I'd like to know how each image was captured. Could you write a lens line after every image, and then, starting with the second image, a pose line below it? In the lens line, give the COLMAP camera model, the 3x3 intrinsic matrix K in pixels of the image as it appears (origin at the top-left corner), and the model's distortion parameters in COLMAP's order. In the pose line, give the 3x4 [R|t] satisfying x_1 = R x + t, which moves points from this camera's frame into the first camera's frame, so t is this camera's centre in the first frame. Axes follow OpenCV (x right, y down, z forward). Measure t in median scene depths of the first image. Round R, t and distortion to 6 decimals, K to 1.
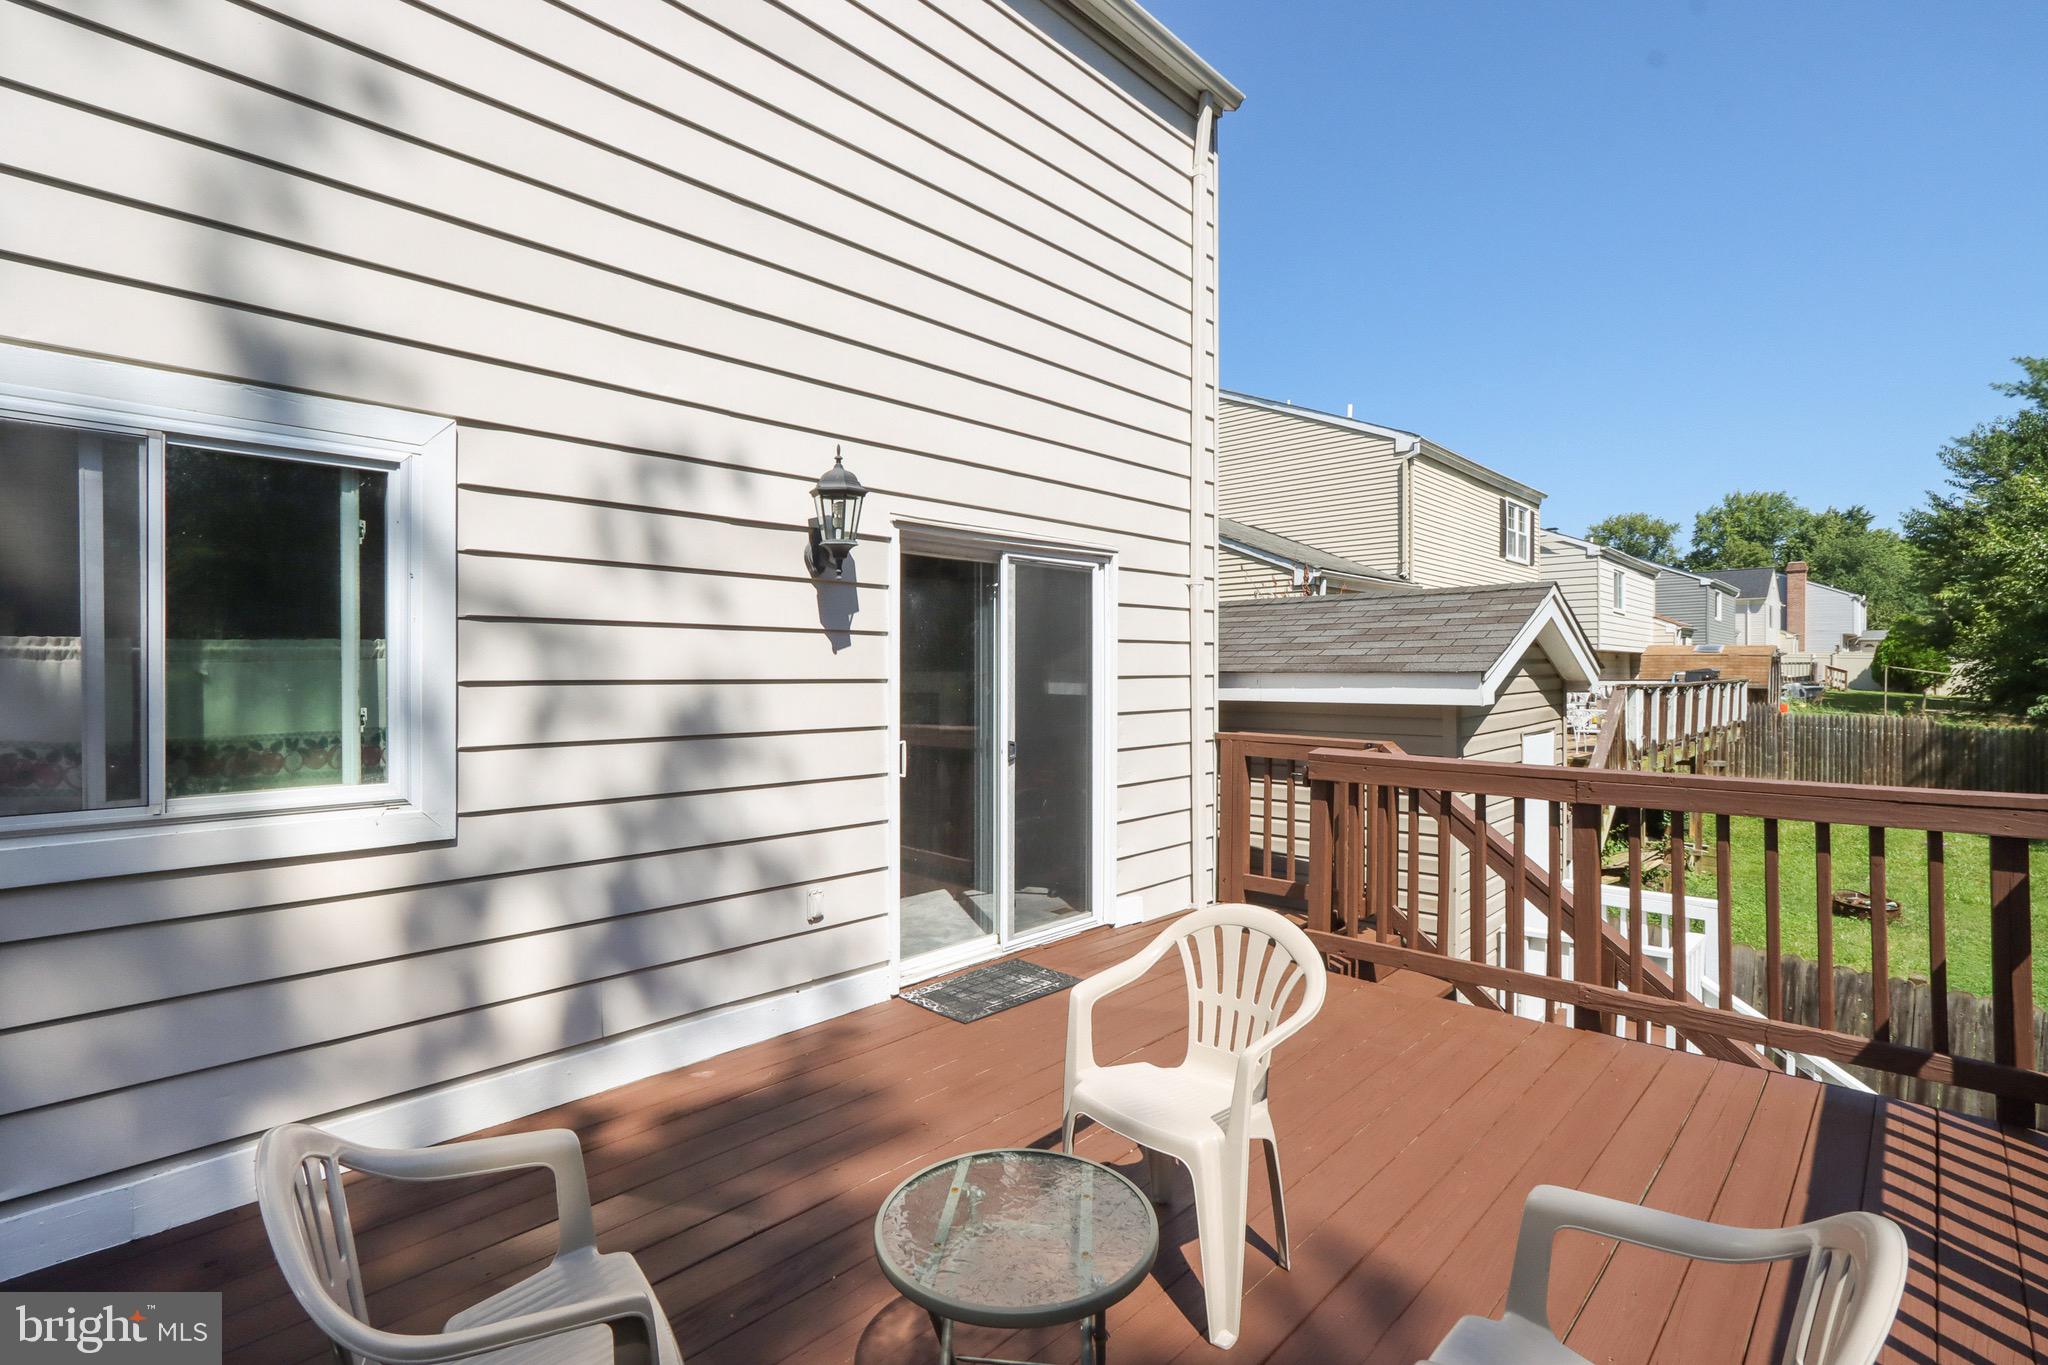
lens RADIAL K [[936.4, 0, 1006.4], [0, 936.4, 675.8], [0, 0, 1]] dist [-0.002367, -0.001124]
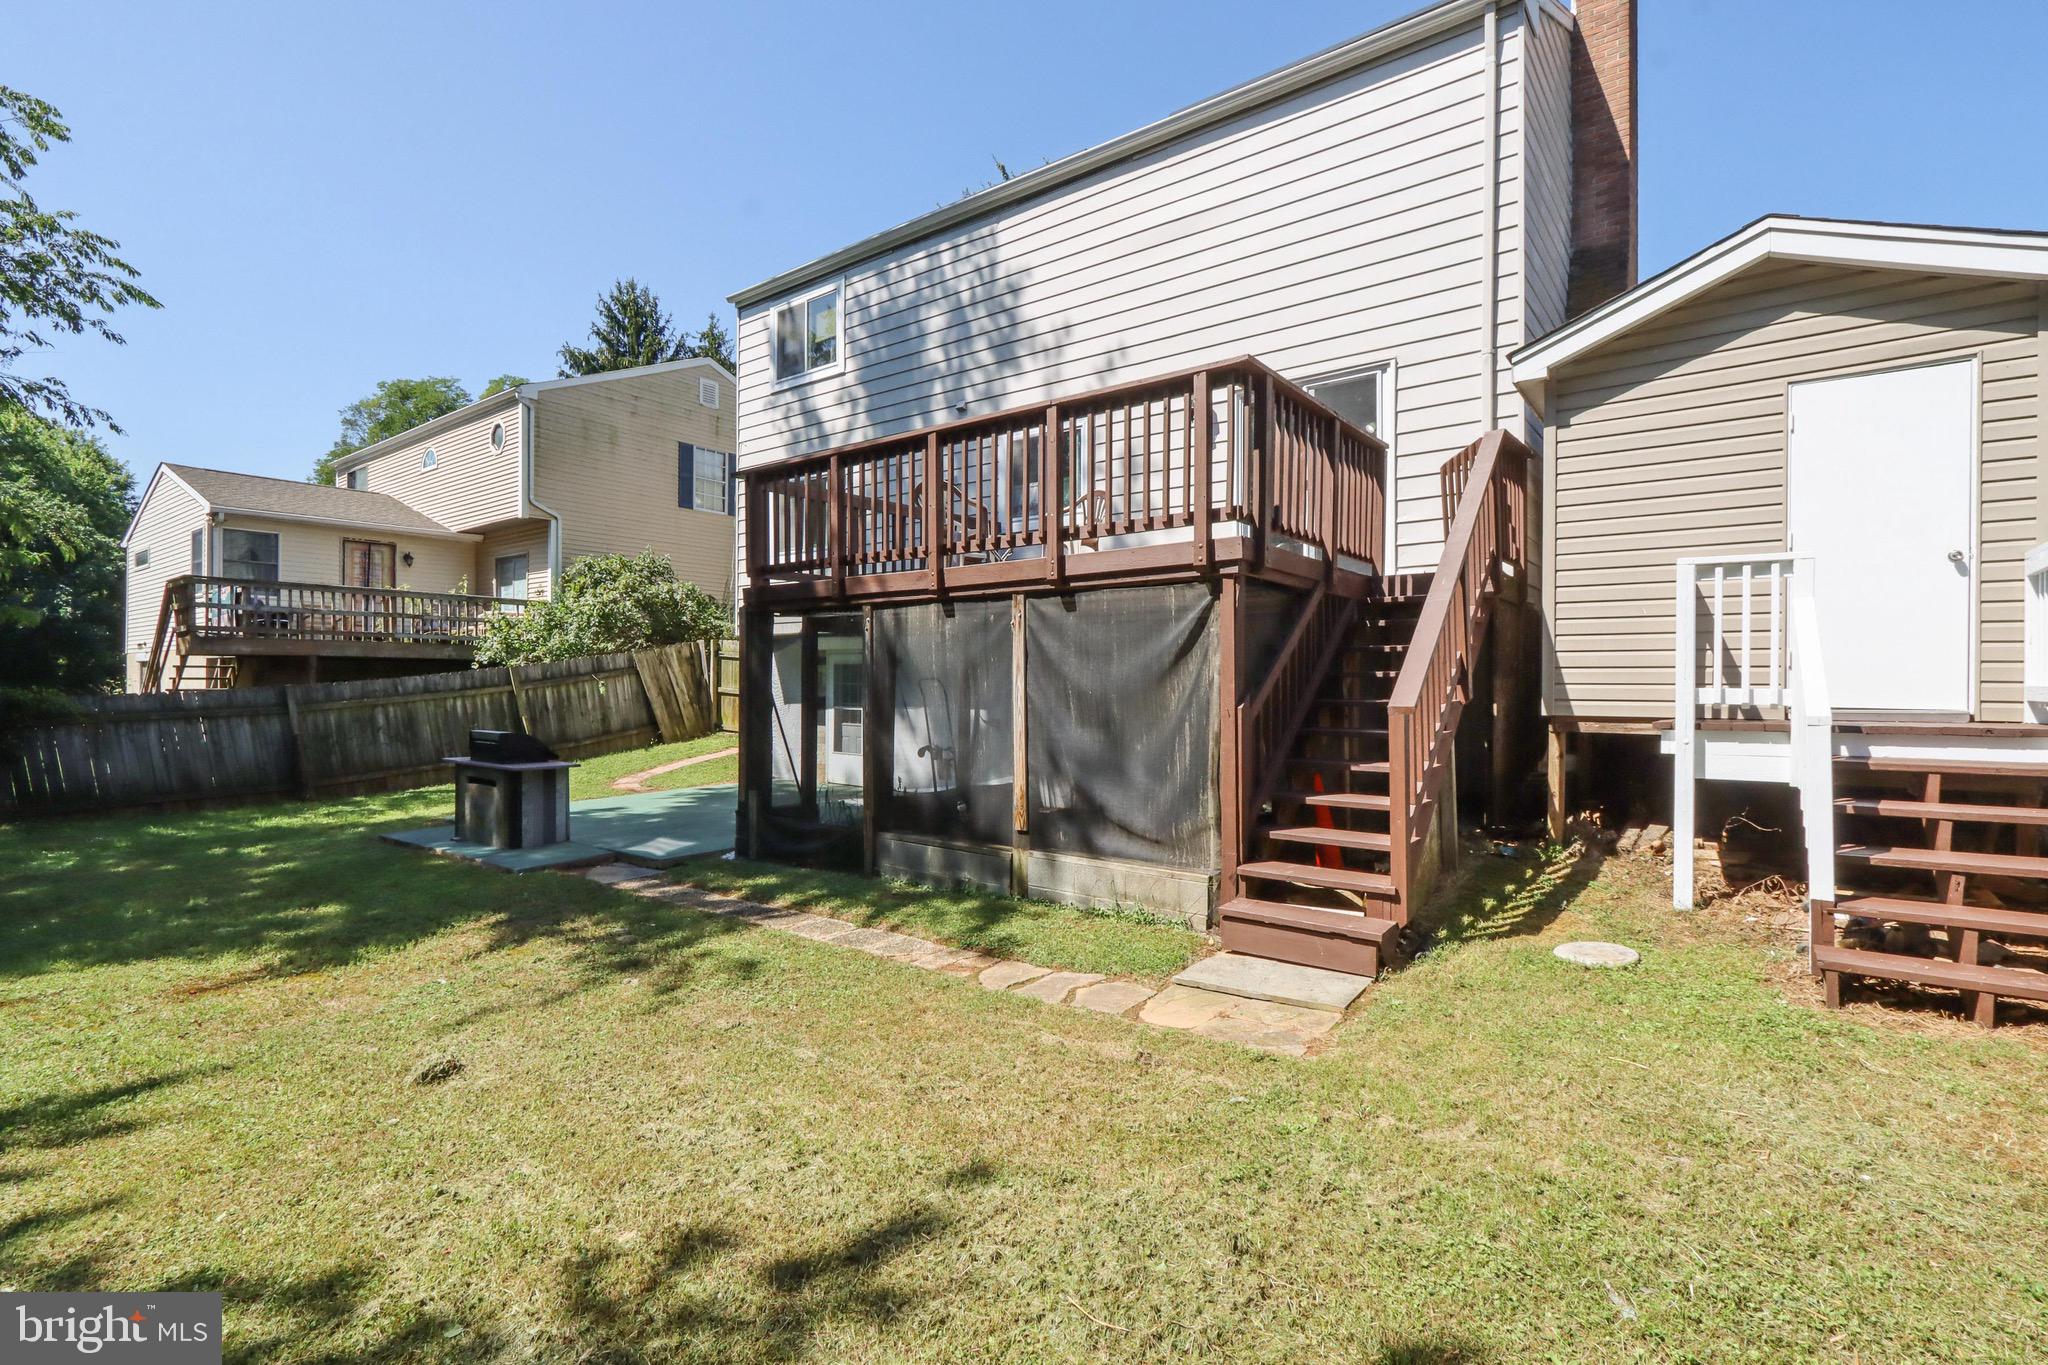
lens RADIAL K [[936.4, 0, 1006.4], [0, 936.4, 675.8], [0, 0, 1]] dist [-0.002367, -0.001124]
pose [[0.115496, -0.006026, -0.993290, 1.847349], [-0.008172, 0.999942, -0.007016, 0.488611], [0.993274, 0.008927, 0.115440, 0.155154]]
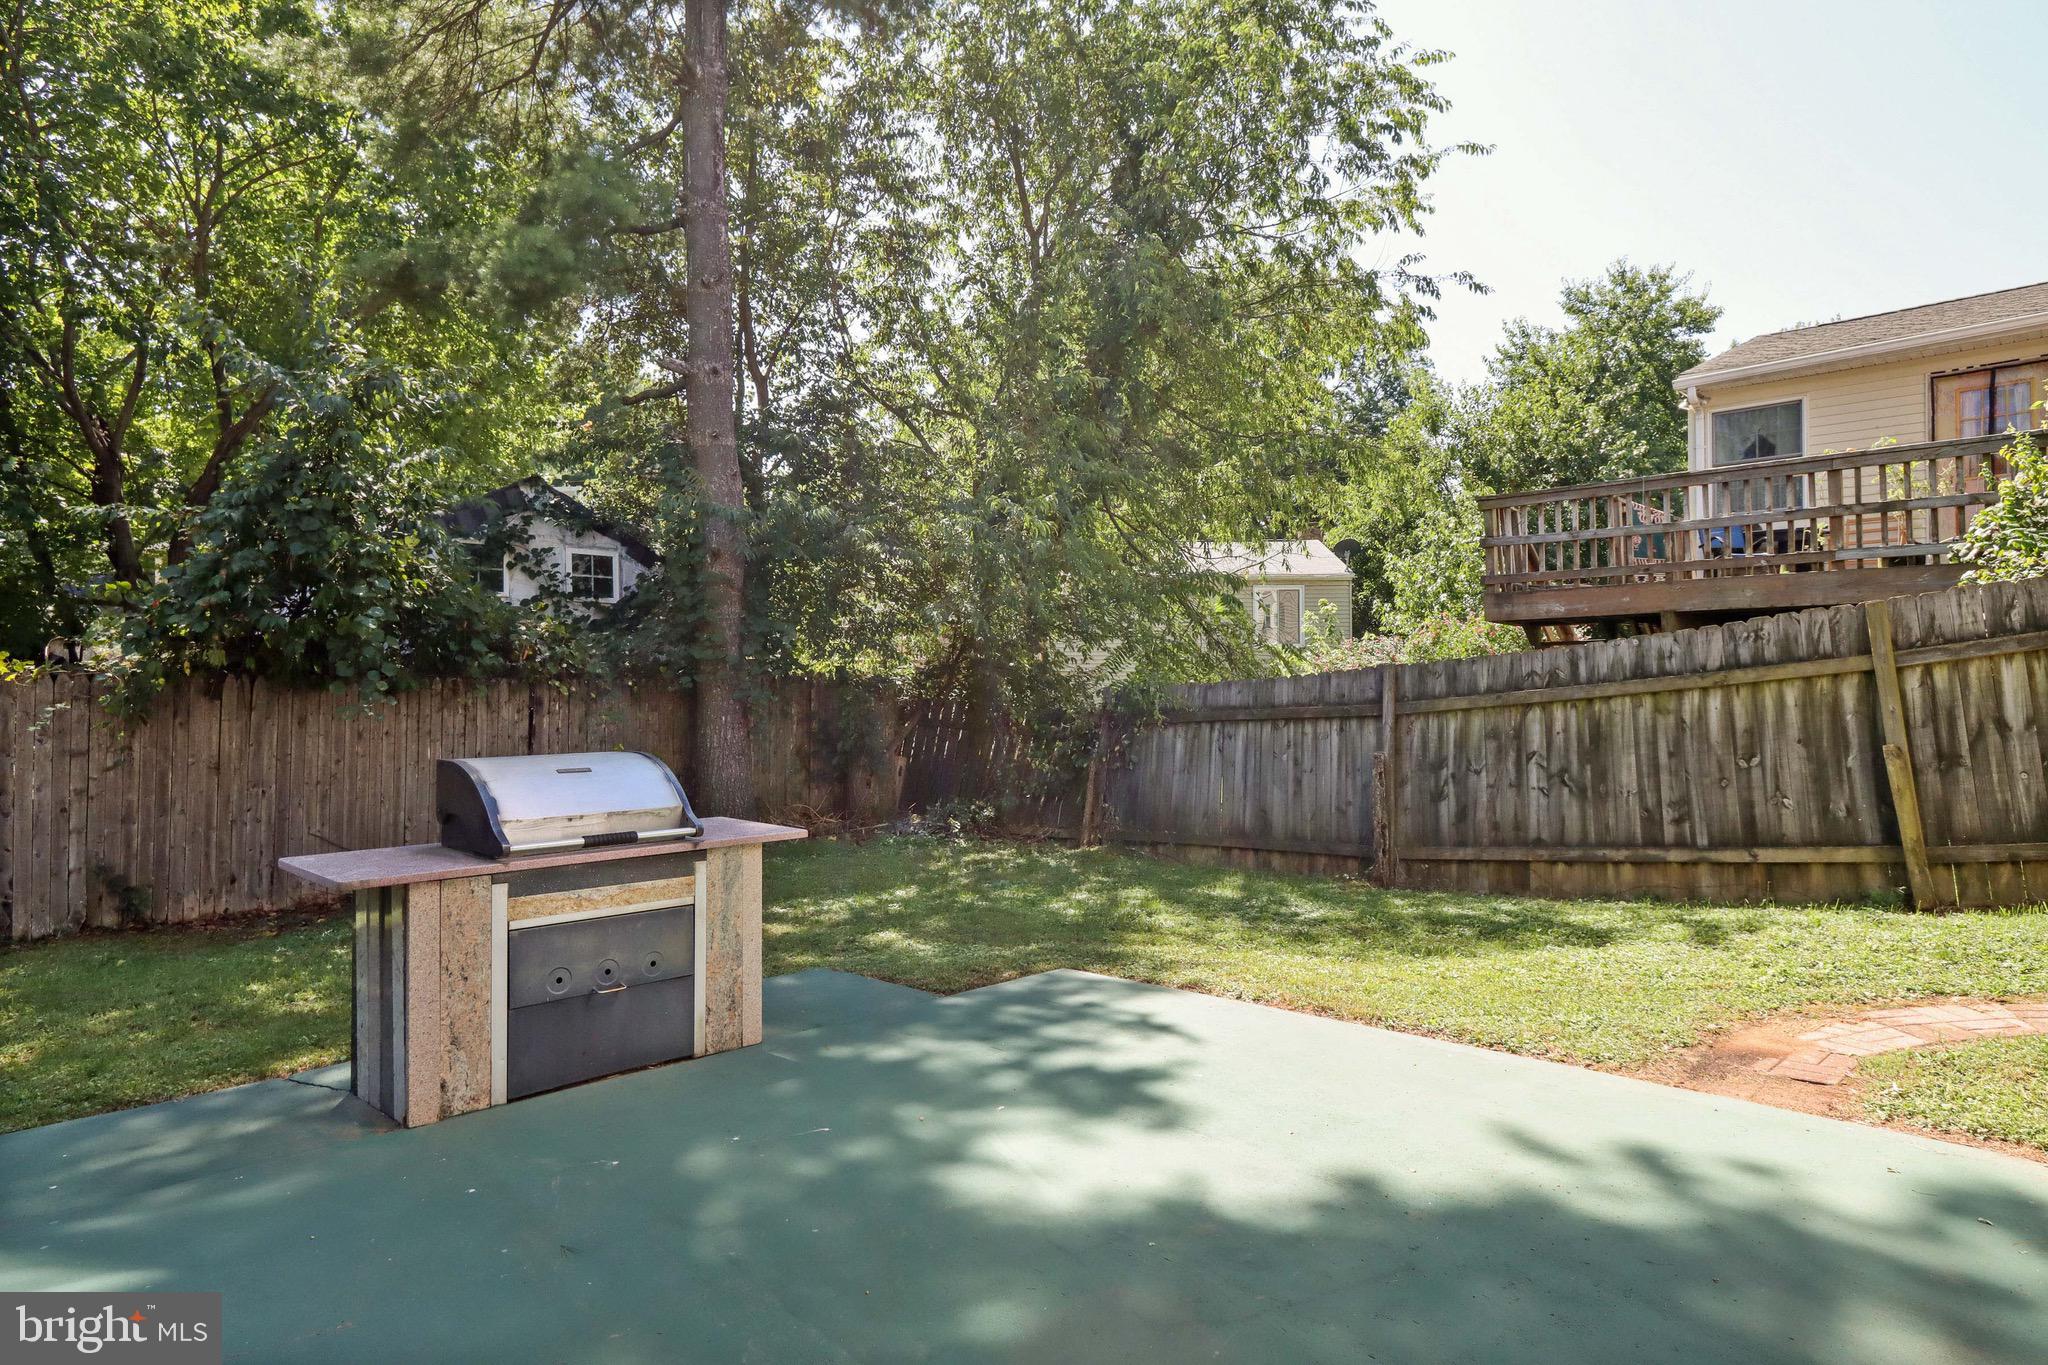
lens RADIAL K [[1163.3, 0, 1024.0], [0, 1163.3, 682.5], [0, 0, 1]] dist [0.002636, 0.000916]
pose [[-0.999921, 0.004794, -0.011653, -0.629661], [0.004819, 0.999986, -0.002120, 0.546266], [0.011643, -0.002176, -0.999930, 0.221317]]
